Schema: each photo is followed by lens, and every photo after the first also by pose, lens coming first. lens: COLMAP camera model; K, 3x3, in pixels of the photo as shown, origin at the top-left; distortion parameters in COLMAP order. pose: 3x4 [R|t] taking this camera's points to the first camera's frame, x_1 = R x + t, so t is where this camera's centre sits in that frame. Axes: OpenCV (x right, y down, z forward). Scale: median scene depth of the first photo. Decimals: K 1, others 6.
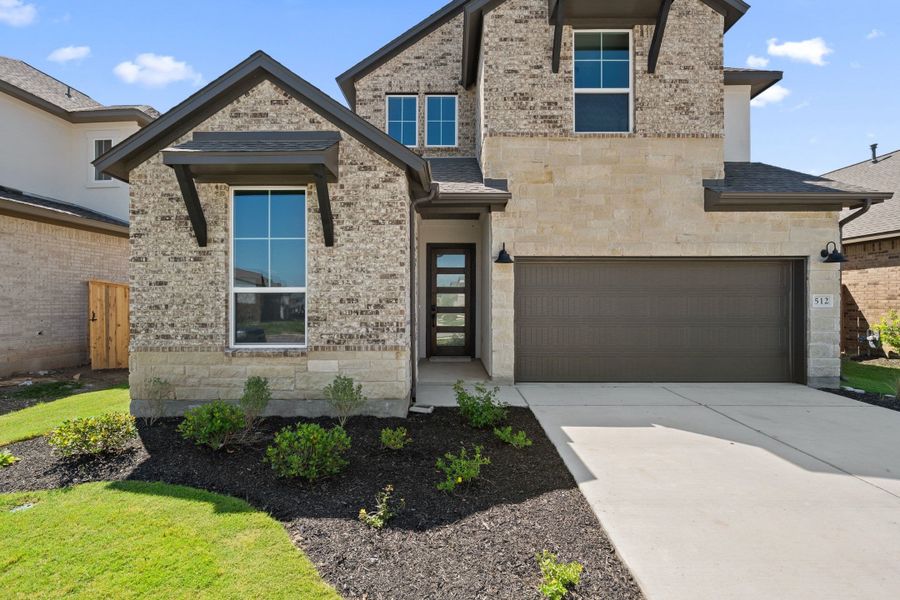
lens RADIAL K [[436.2, 0, 444.2], [0, 436.2, 299.7], [0, 0, 1]] dist [0.002081, -0.001682]
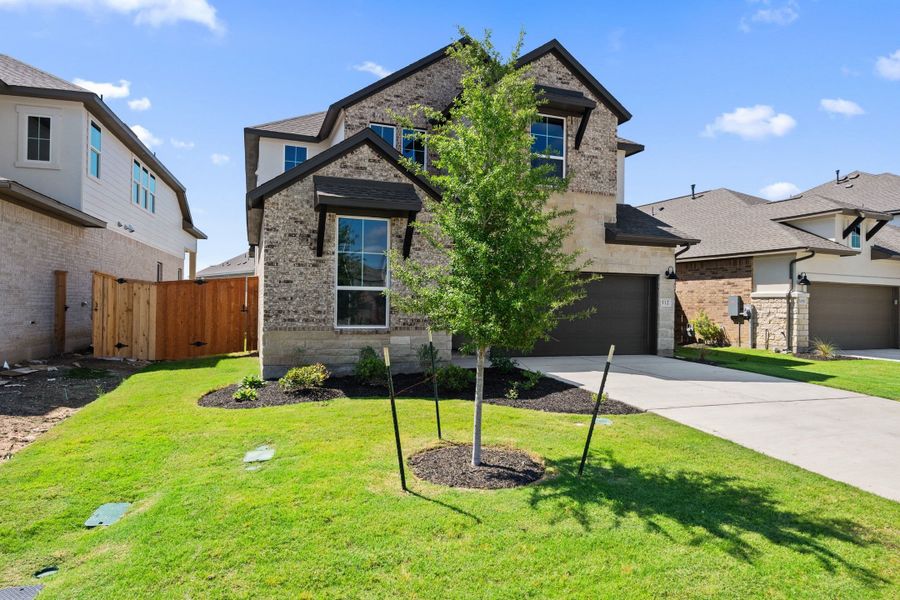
lens RADIAL K [[502.5, 0, 454.2], [0, 502.5, 296.2], [0, 0, 1]] dist [-0.000312, 0.000544]
pose [[0.943612, 0.021213, 0.330372, -0.485851], [-0.020239, 0.999775, -0.006388, 0.005879], [-0.330433, -0.000659, 0.943829, -0.494523]]
